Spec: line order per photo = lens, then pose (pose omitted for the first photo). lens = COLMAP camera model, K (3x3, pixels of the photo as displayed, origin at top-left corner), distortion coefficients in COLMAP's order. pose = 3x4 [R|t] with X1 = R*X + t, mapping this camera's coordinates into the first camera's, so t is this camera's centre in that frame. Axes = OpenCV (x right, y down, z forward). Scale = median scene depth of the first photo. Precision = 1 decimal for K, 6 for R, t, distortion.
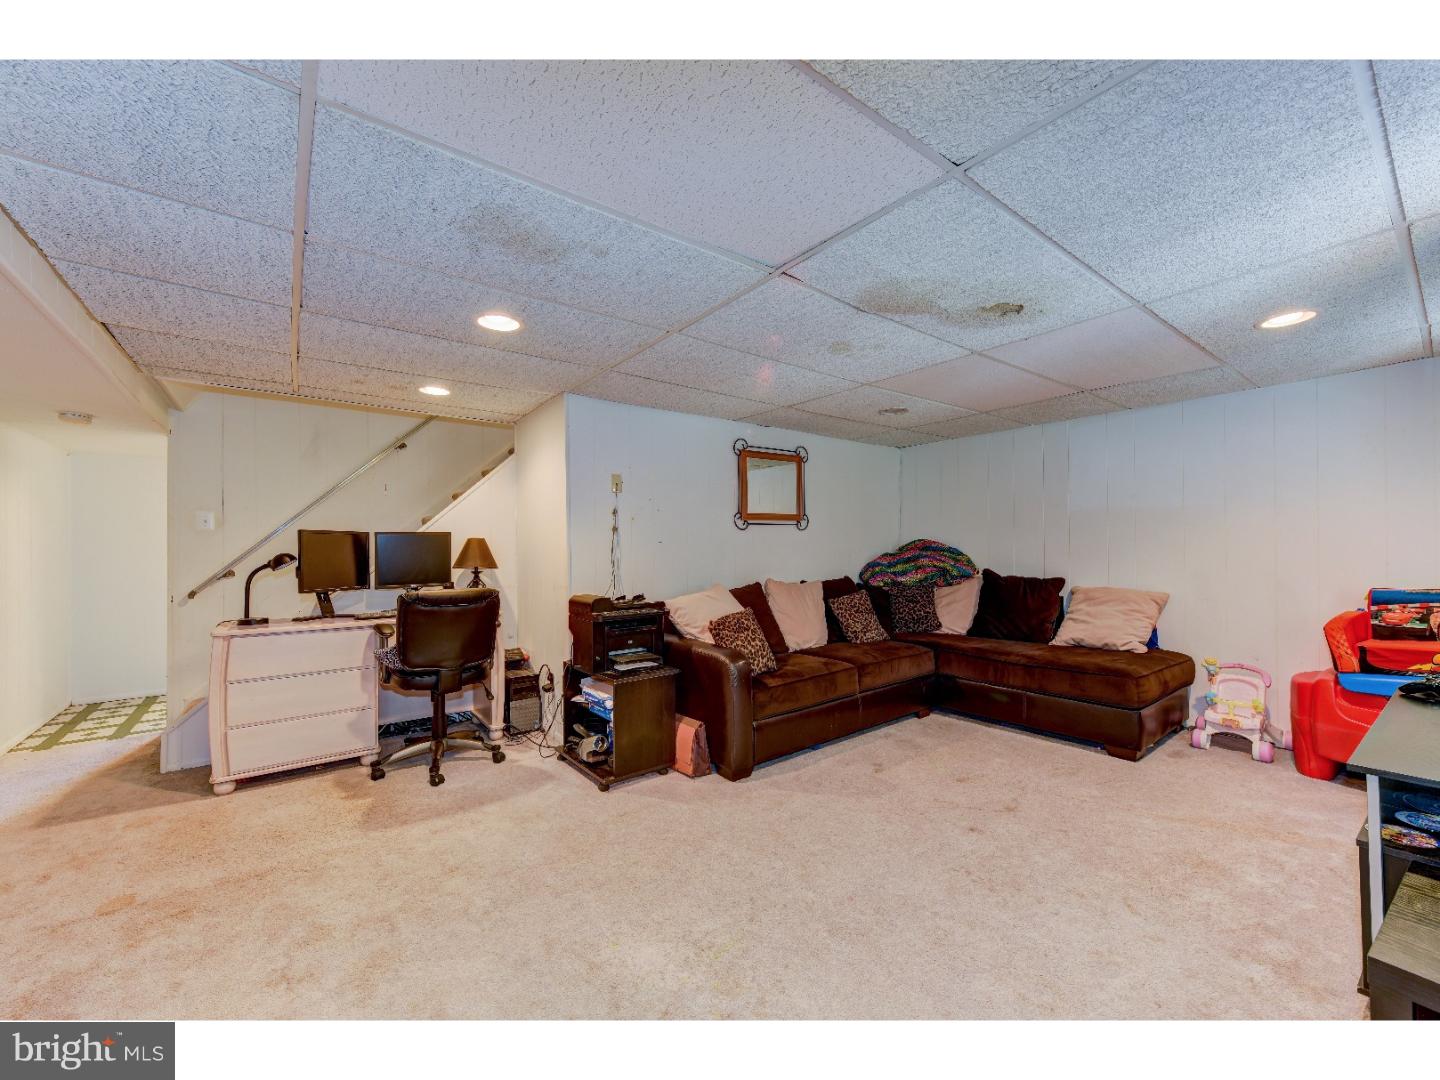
lens RADIAL K [[567.0, 0, 720.0], [0, 567.0, 540.0], [0, 0, 1]] dist [0.011816, -0.000165]
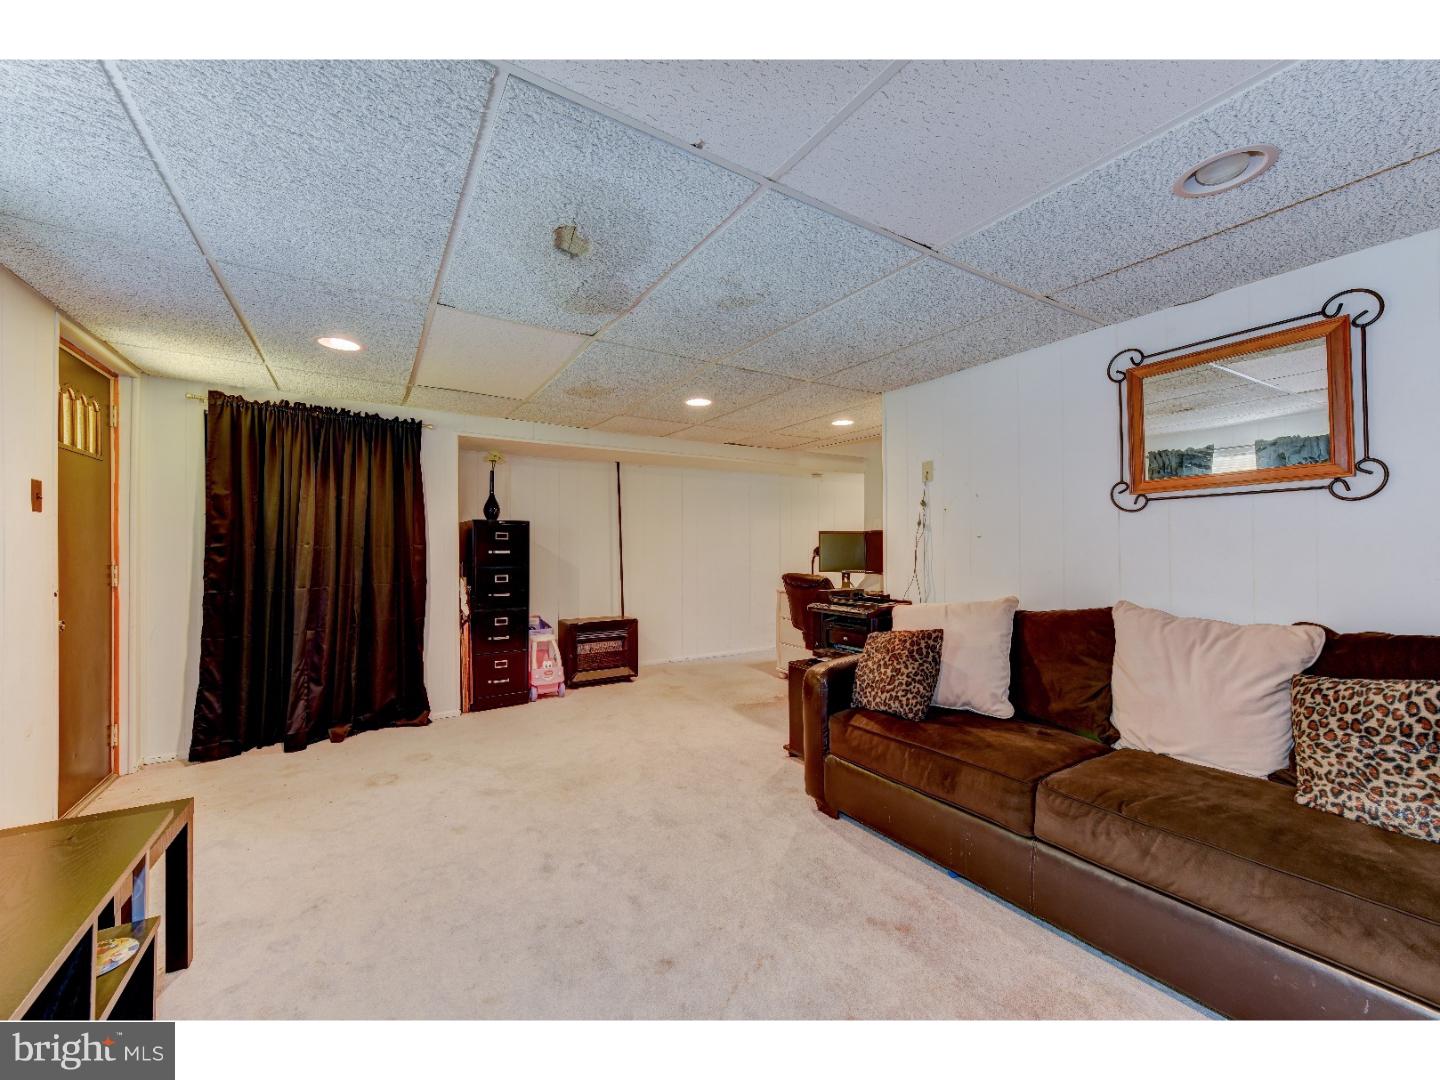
lens RADIAL K [[567.0, 0, 720.0], [0, 567.0, 540.0], [0, 0, 1]] dist [0.011816, -0.000165]
pose [[-0.086844, 0.004108, -0.996213, 0.700904], [0.022438, 0.999746, 0.002167, -0.000751], [0.995969, -0.022165, -0.086914, 0.709505]]
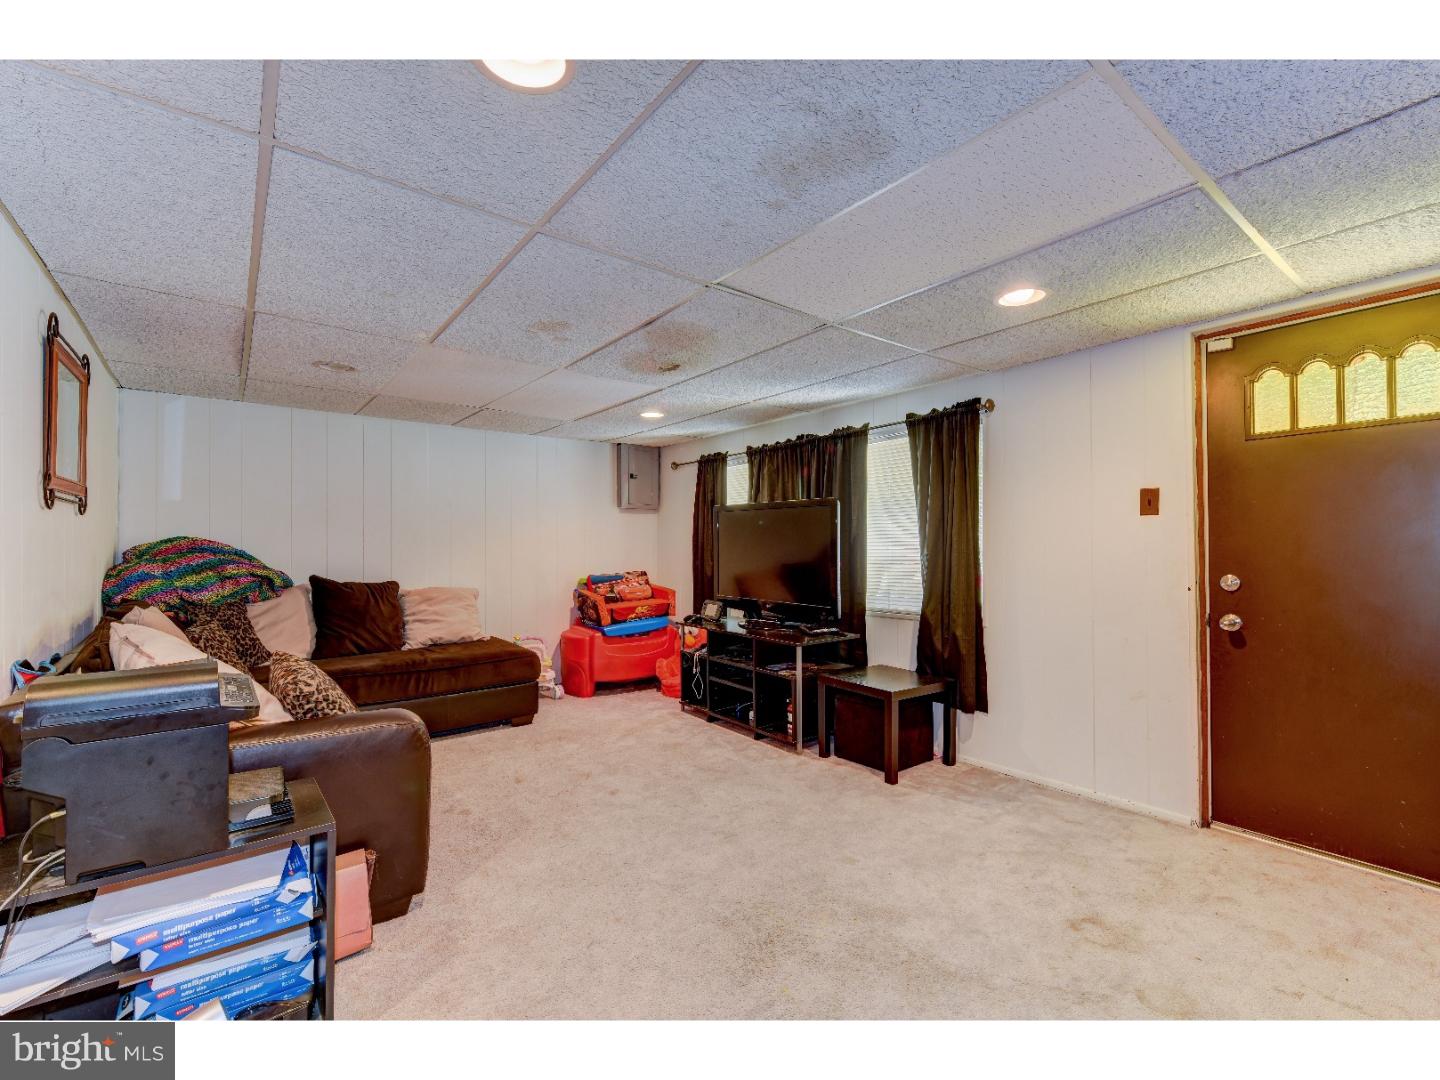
lens RADIAL K [[633.8, 0, 720.0], [0, 633.8, 540.0], [0, 0, 1]] dist [0.000857, 0.000075]
pose [[-0.016827, 0.016569, 0.999721, -0.535283], [-0.015500, 0.999738, -0.016830, 0.007264], [-0.999738, -0.015779, -0.016566, 0.508154]]
